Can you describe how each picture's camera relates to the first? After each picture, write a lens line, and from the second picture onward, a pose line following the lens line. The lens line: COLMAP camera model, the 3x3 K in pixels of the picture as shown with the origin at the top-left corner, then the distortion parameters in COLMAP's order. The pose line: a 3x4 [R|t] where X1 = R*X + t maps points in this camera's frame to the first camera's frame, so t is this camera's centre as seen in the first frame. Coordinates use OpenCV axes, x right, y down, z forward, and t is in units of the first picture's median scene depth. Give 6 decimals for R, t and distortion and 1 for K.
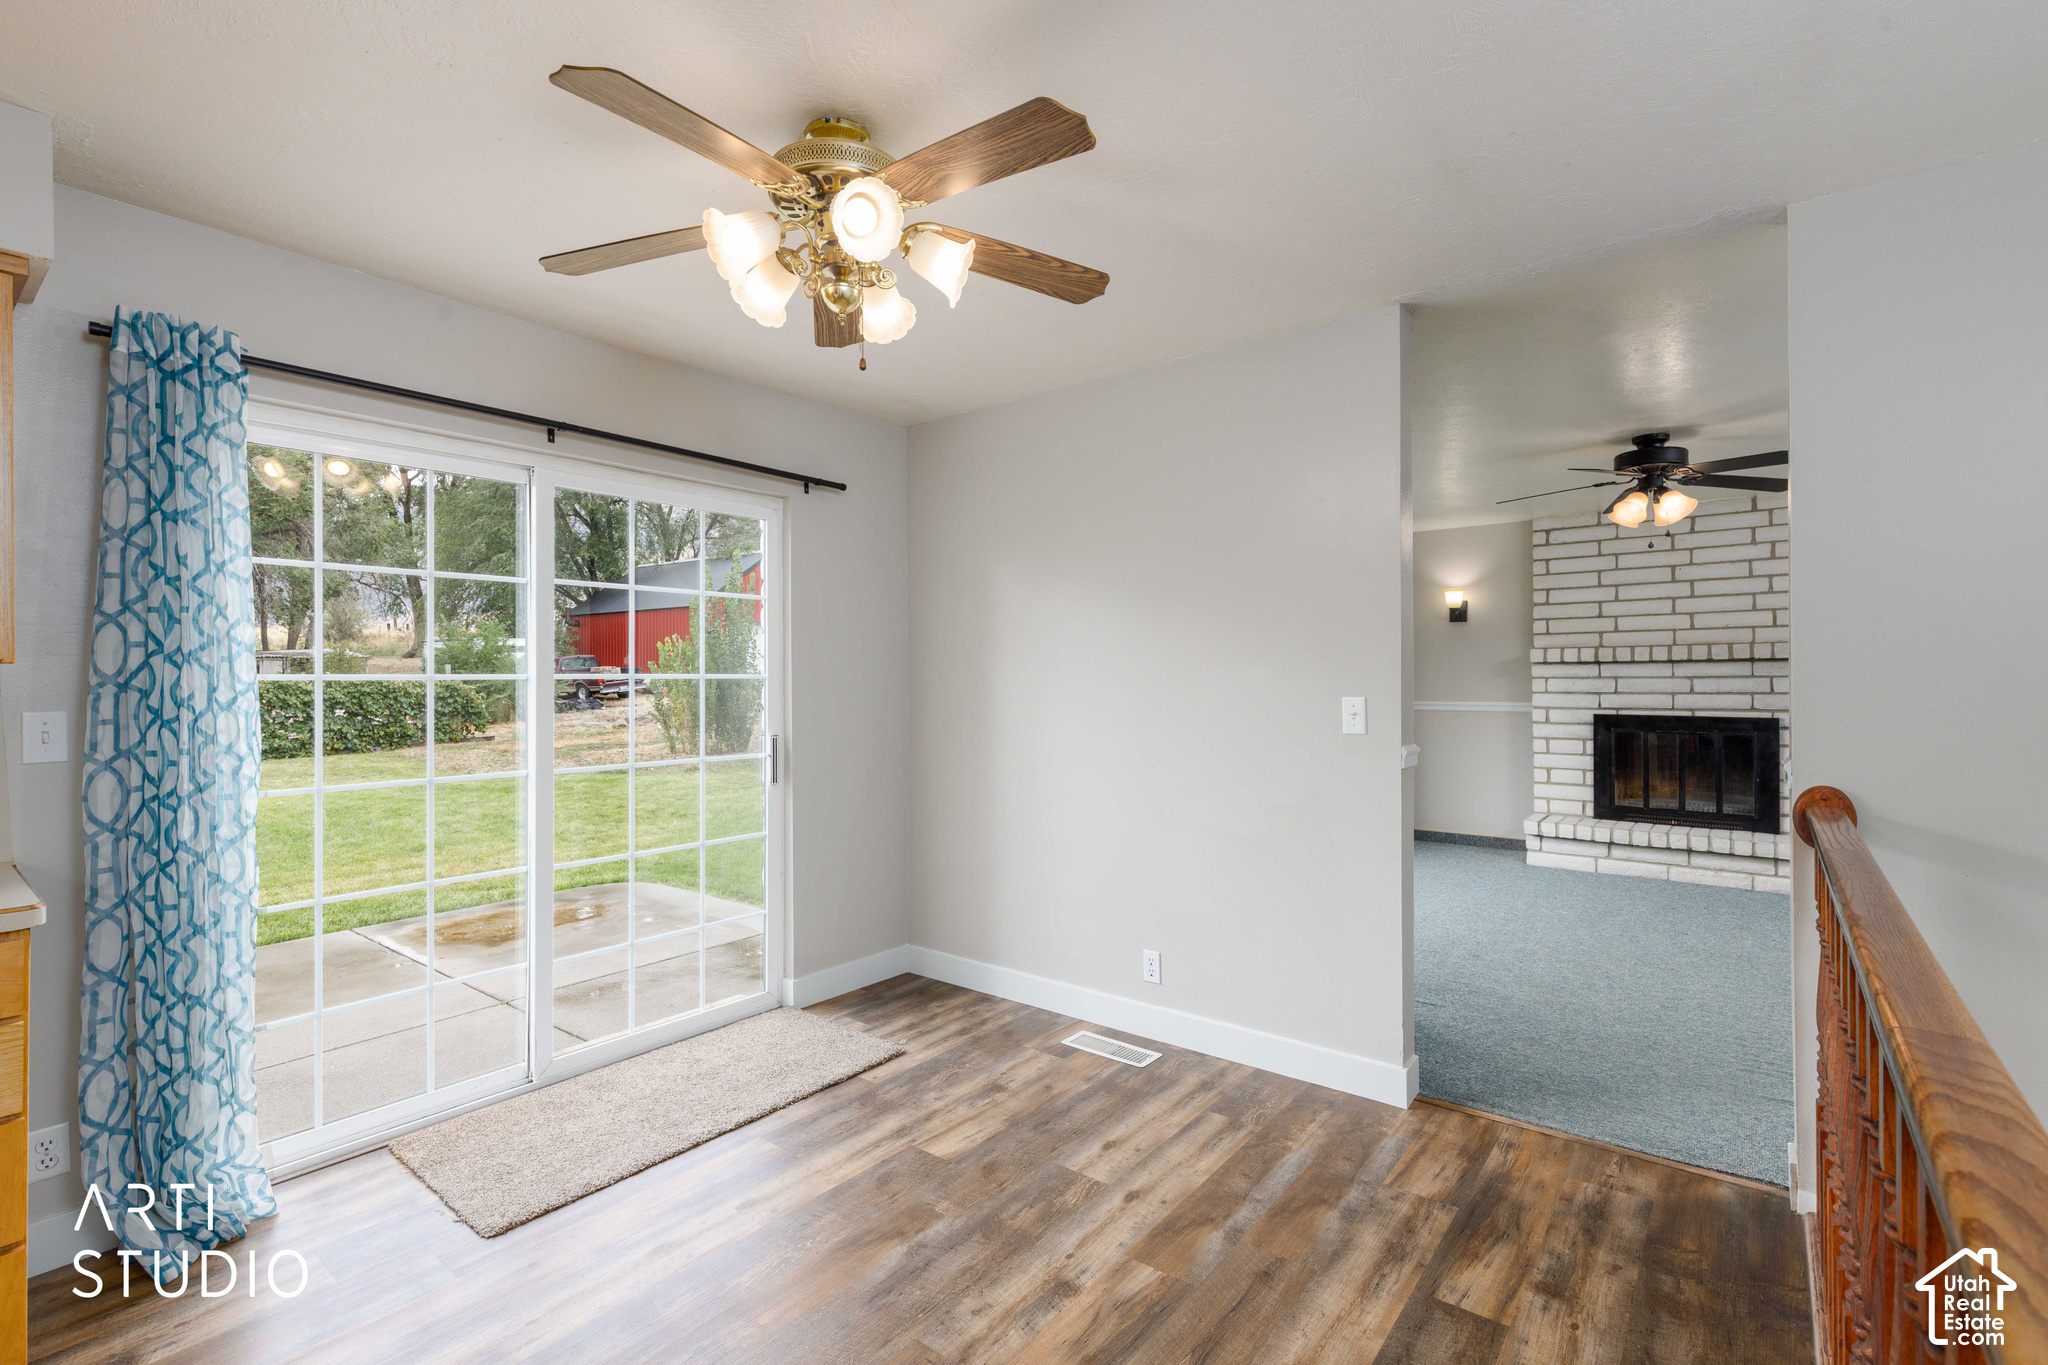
lens RADIAL K [[932.0, 0, 1028.9], [0, 932.0, 684.8], [0, 0, 1]] dist [0.010529, -0.001078]
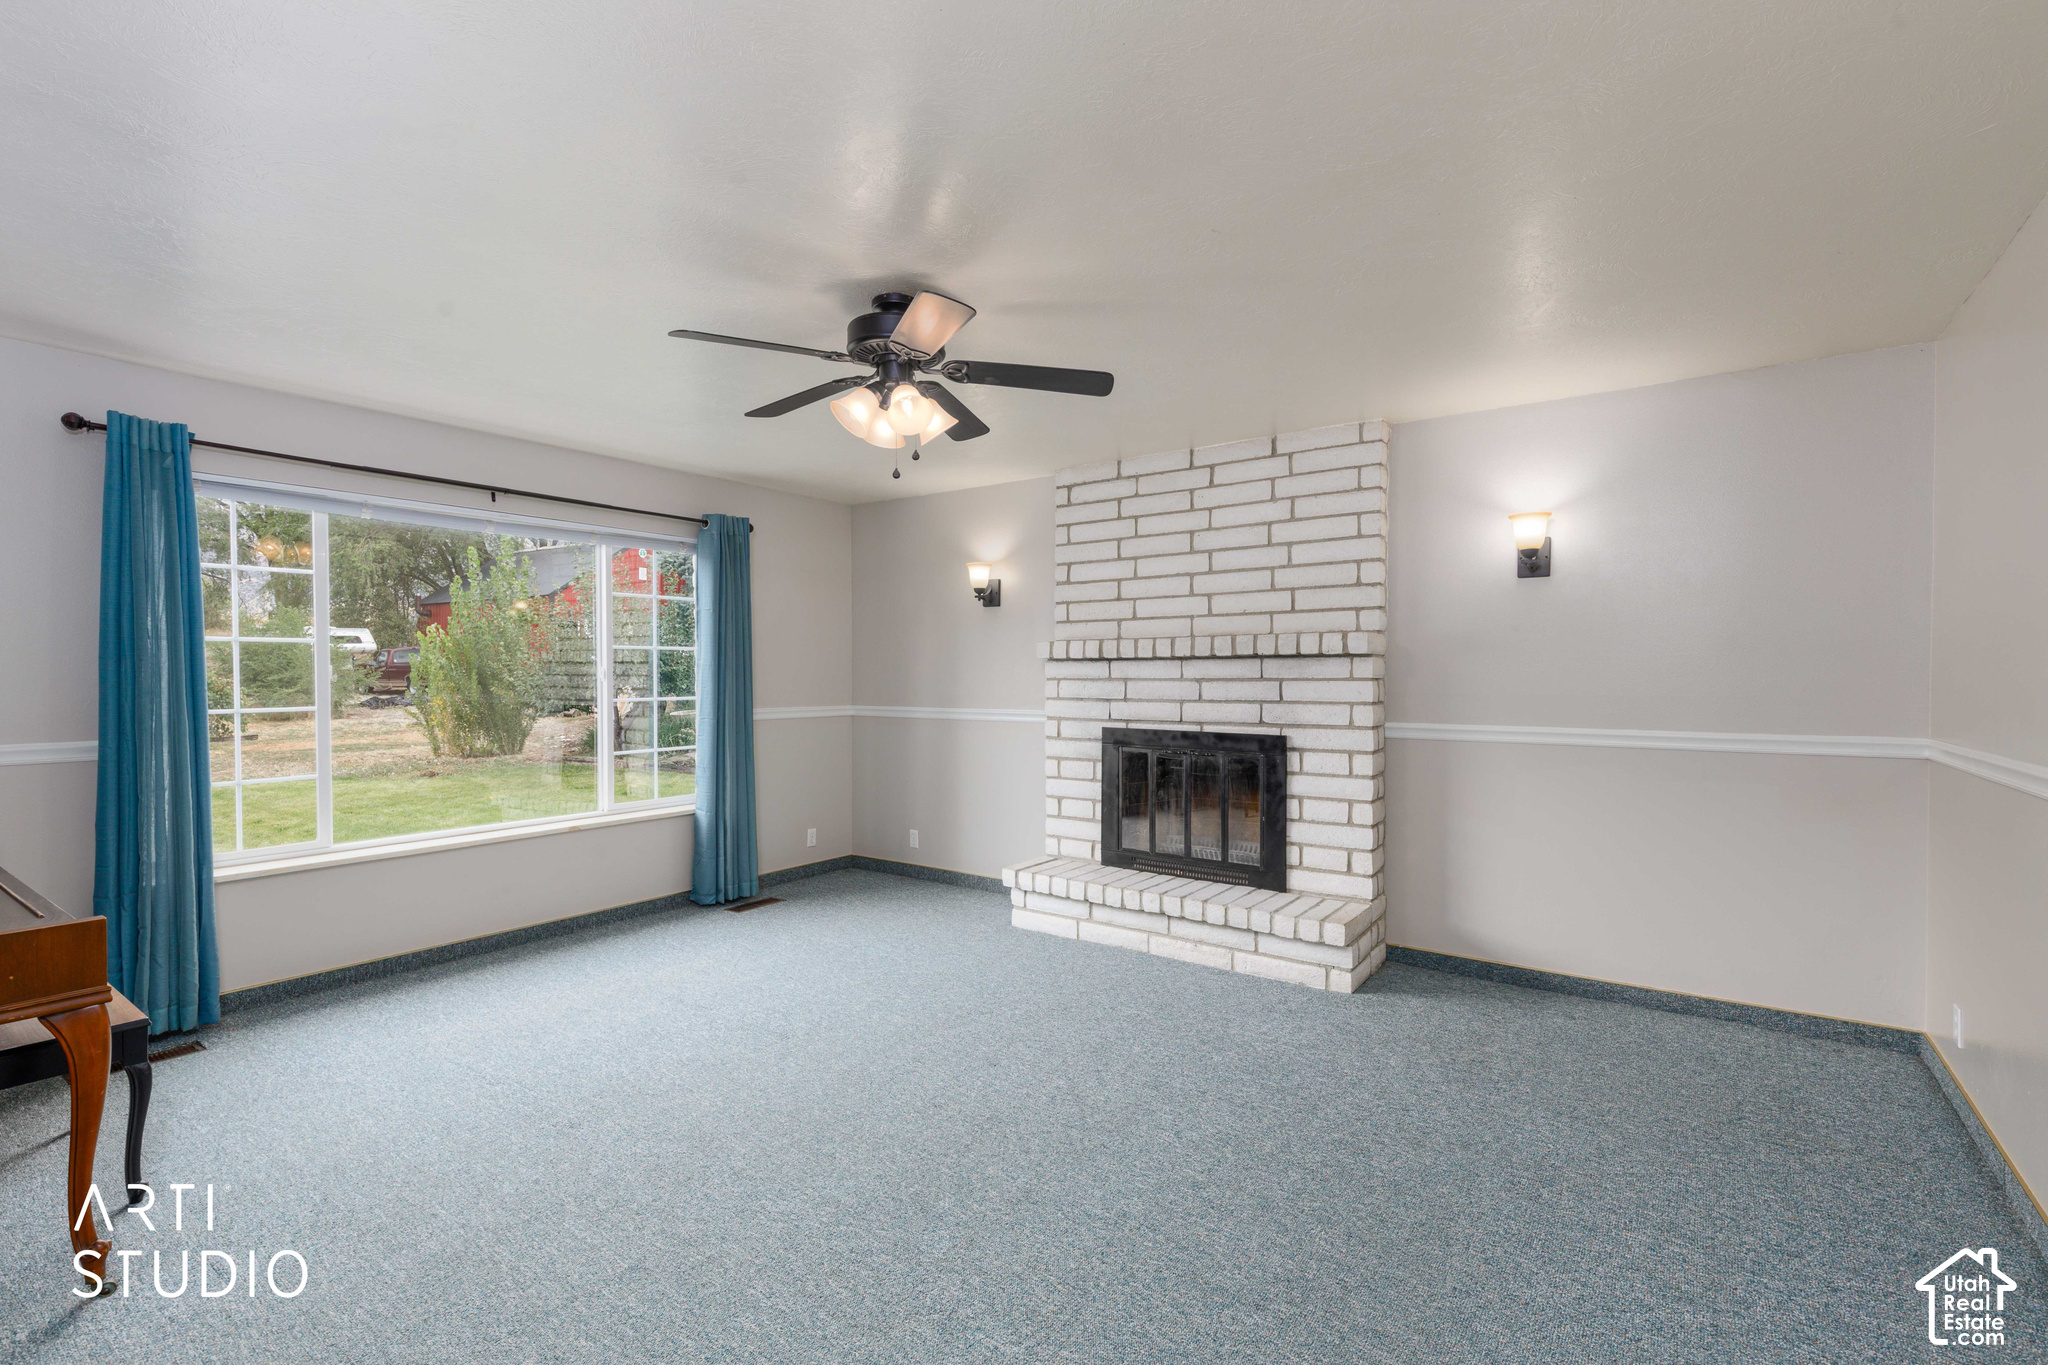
lens RADIAL K [[932.0, 0, 1015.4], [0, 932.0, 694.2], [0, 0, 1]] dist [0.010529, -0.001078]
pose [[0.999612, 0.002088, 0.027761, 0.902028], [-0.002618, 0.999815, 0.019050, -0.017169], [-0.027716, -0.019115, 0.999433, 0.433703]]
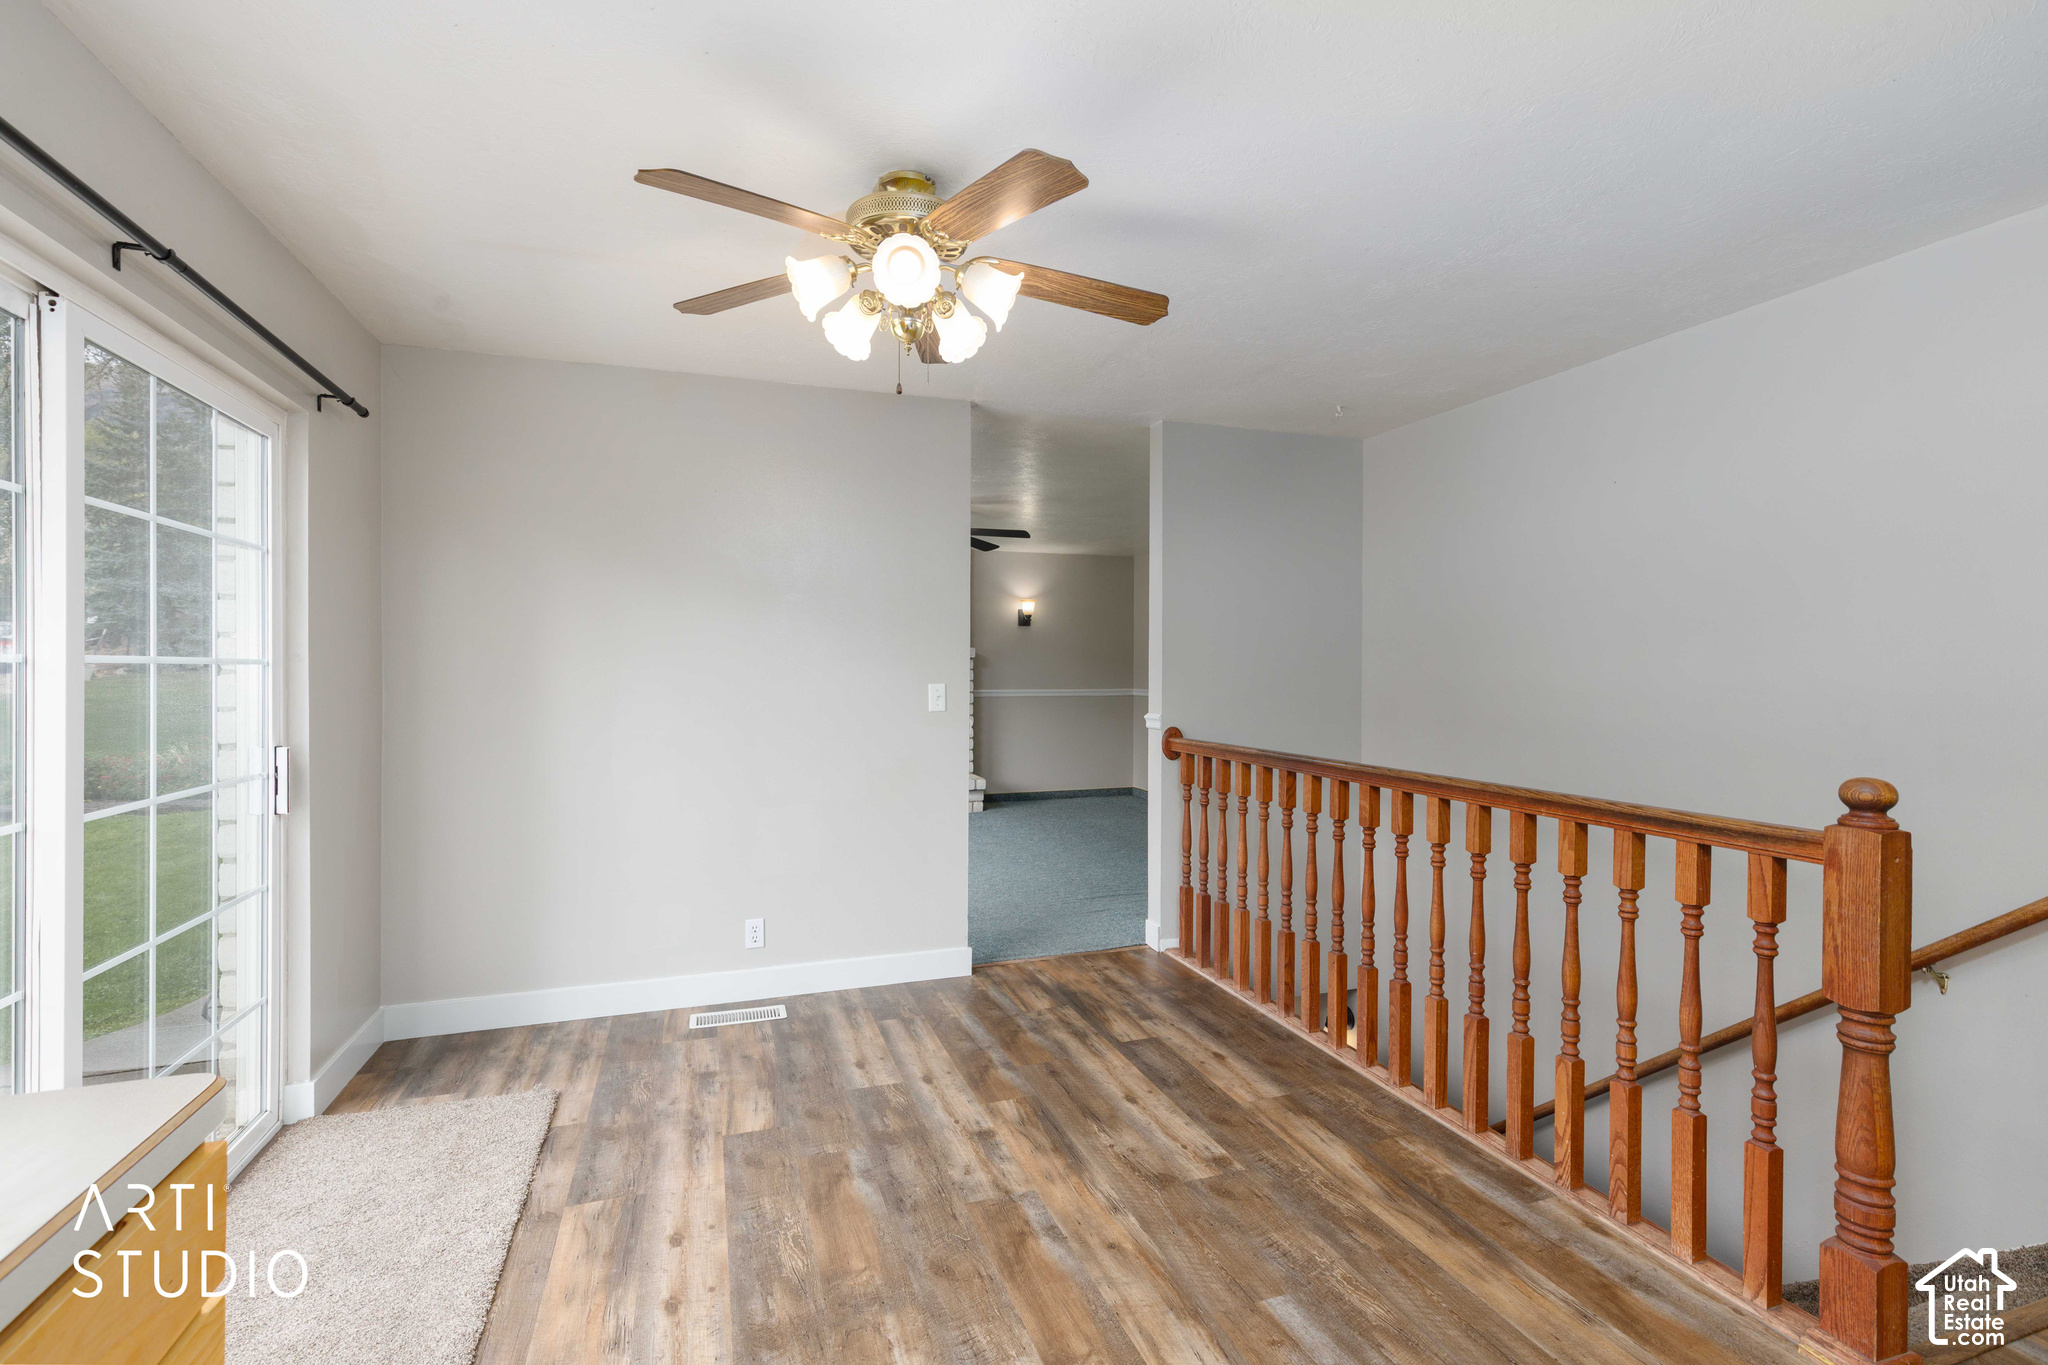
lens RADIAL K [[932.0, 0, 1016.1], [0, 932.0, 668.6], [0, 0, 1]] dist [0.010529, -0.001078]
pose [[0.536548, 0.005819, 0.843850, -0.626656], [0.003019, 0.999957, -0.008815, 0.003428], [-0.843865, 0.007277, 0.536507, 0.154948]]
